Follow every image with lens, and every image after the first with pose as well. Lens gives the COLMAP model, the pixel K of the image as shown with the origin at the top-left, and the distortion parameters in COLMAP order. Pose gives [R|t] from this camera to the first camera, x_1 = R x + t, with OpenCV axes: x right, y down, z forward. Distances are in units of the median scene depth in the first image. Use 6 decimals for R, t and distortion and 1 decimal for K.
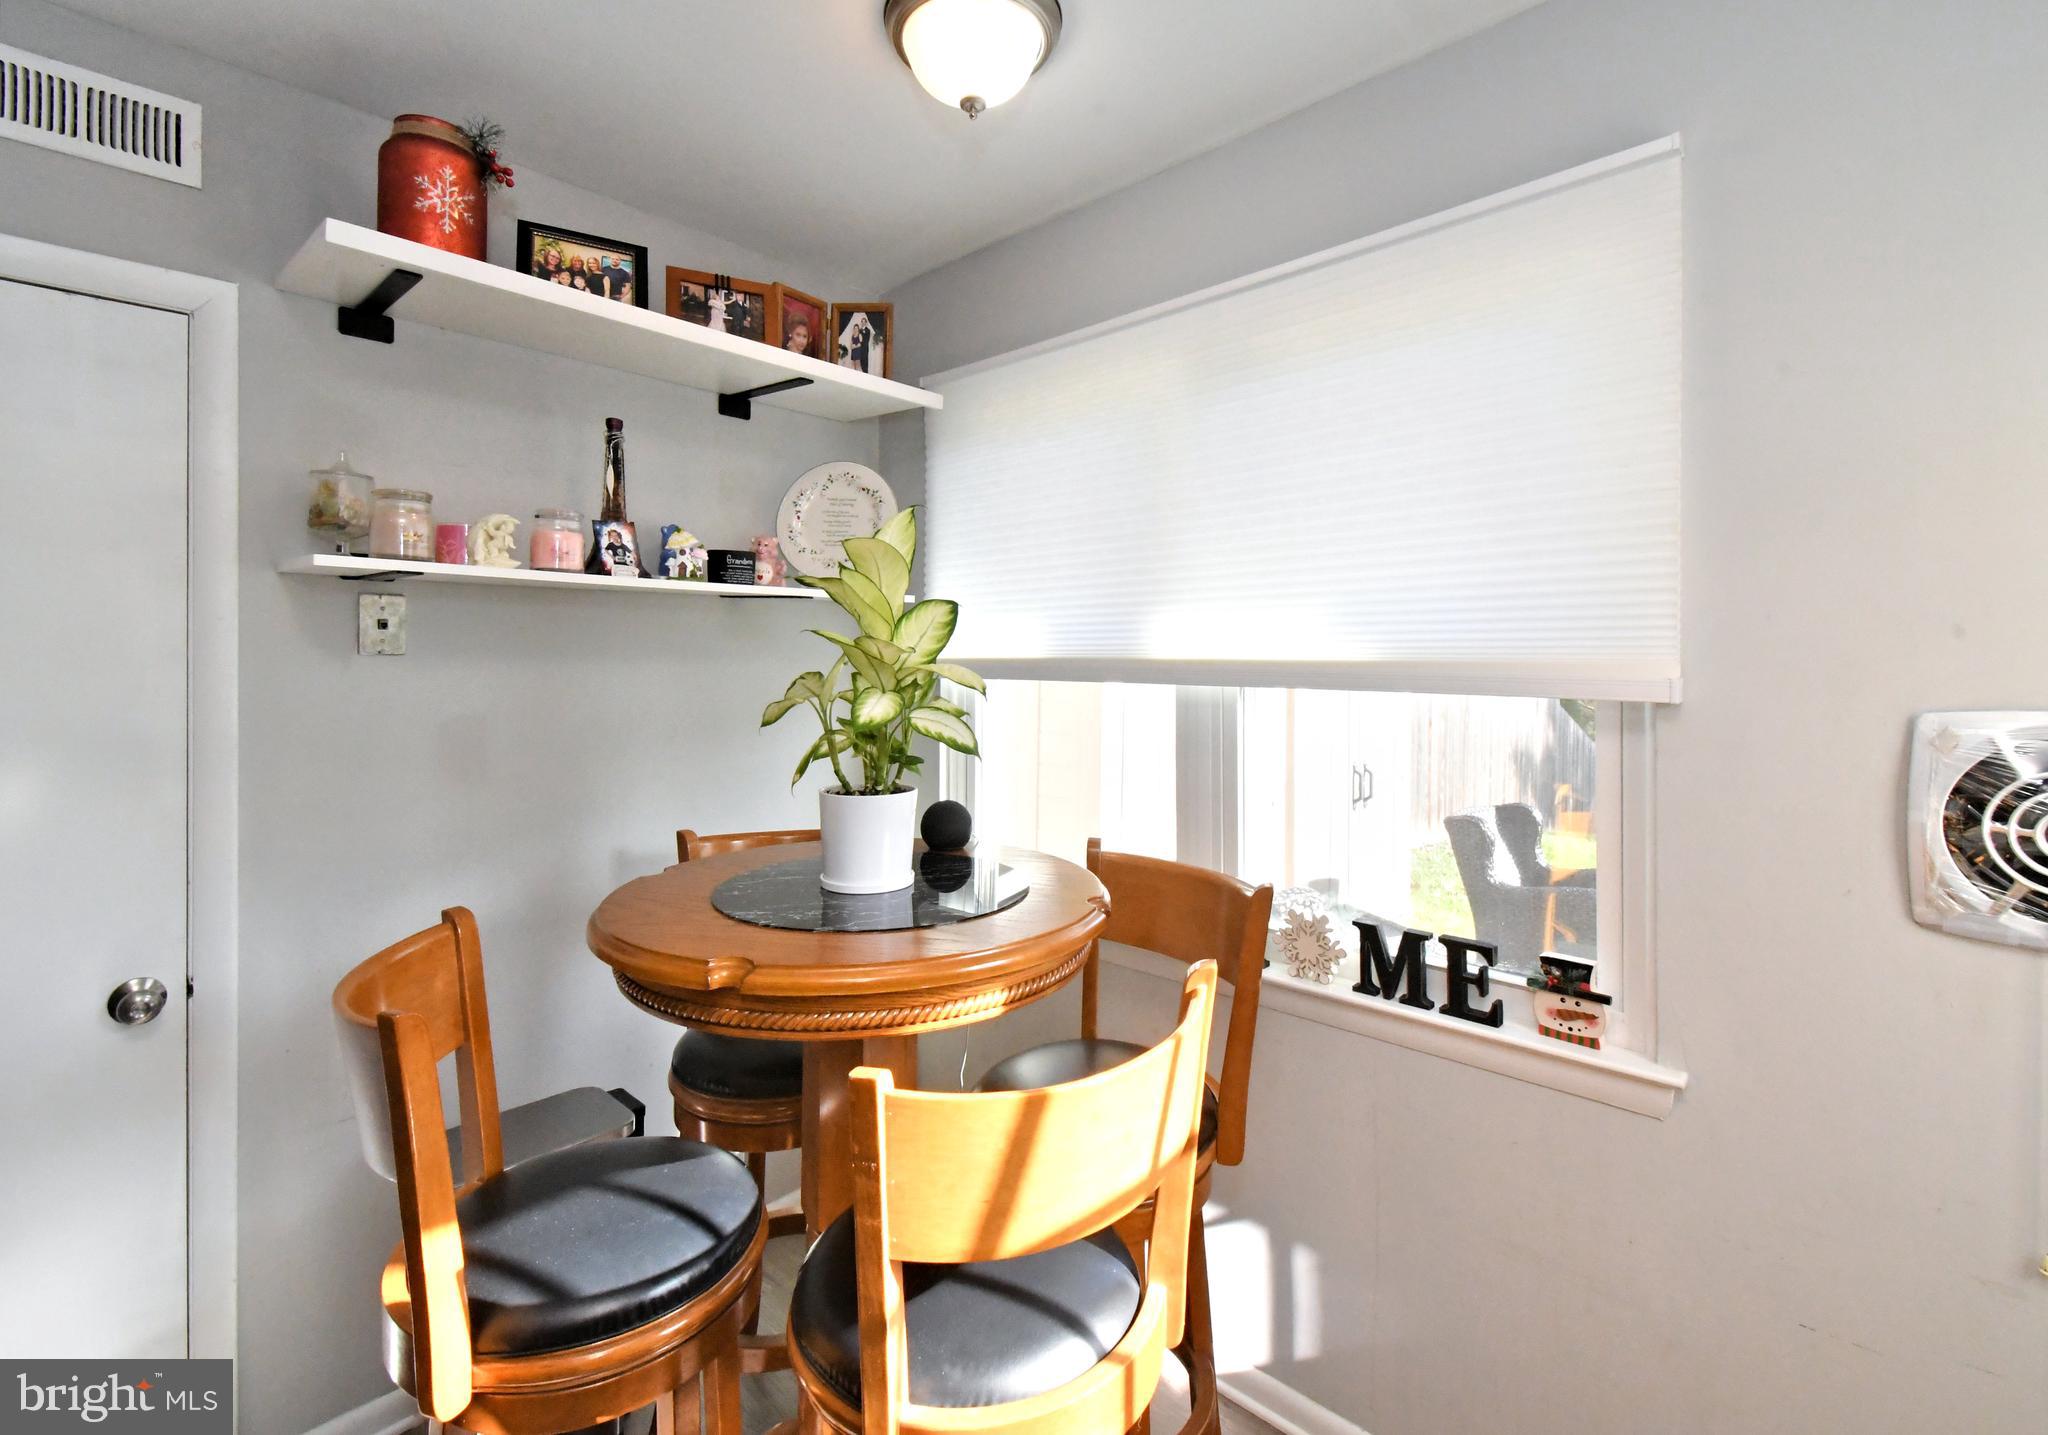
lens RADIAL K [[953.4, 0, 1025.8], [0, 953.4, 652.9], [0, 0, 1]] dist [0.008422, -0.003309]
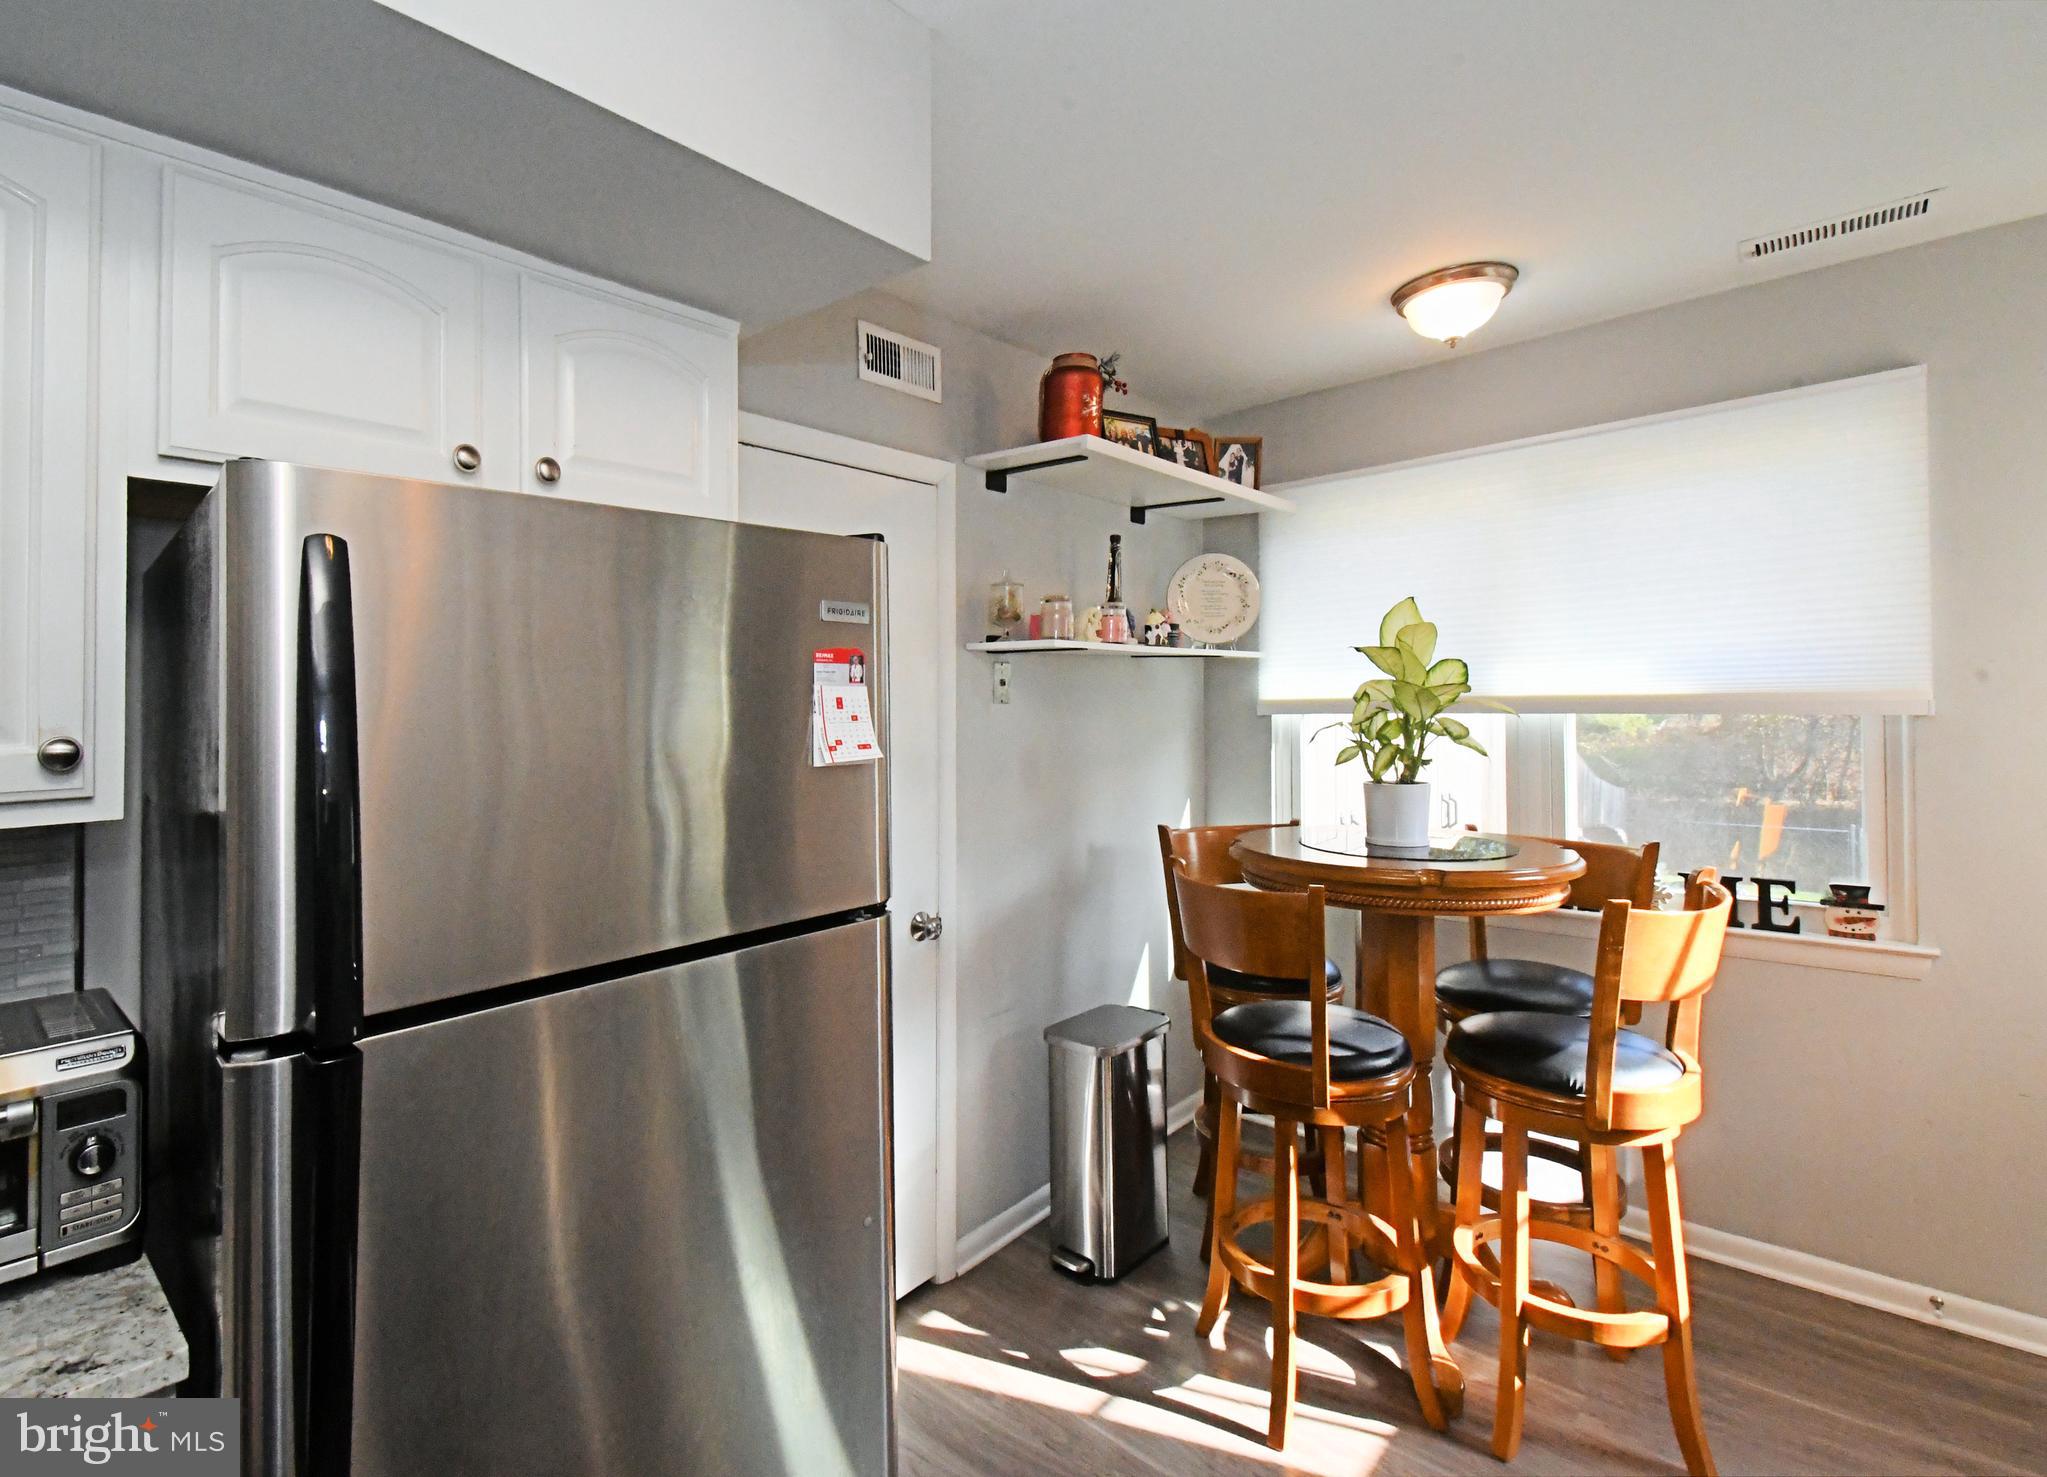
lens RADIAL K [[1039.4, 0, 885.3], [0, 1039.4, 677.3], [0, 0, 1]] dist [0.004623, -0.016962]
pose [[0.999504, -0.020873, -0.023595, -0.897056], [0.020479, 0.999649, -0.016810, -0.016452], [0.023938, 0.016318, 0.999580, -0.666397]]
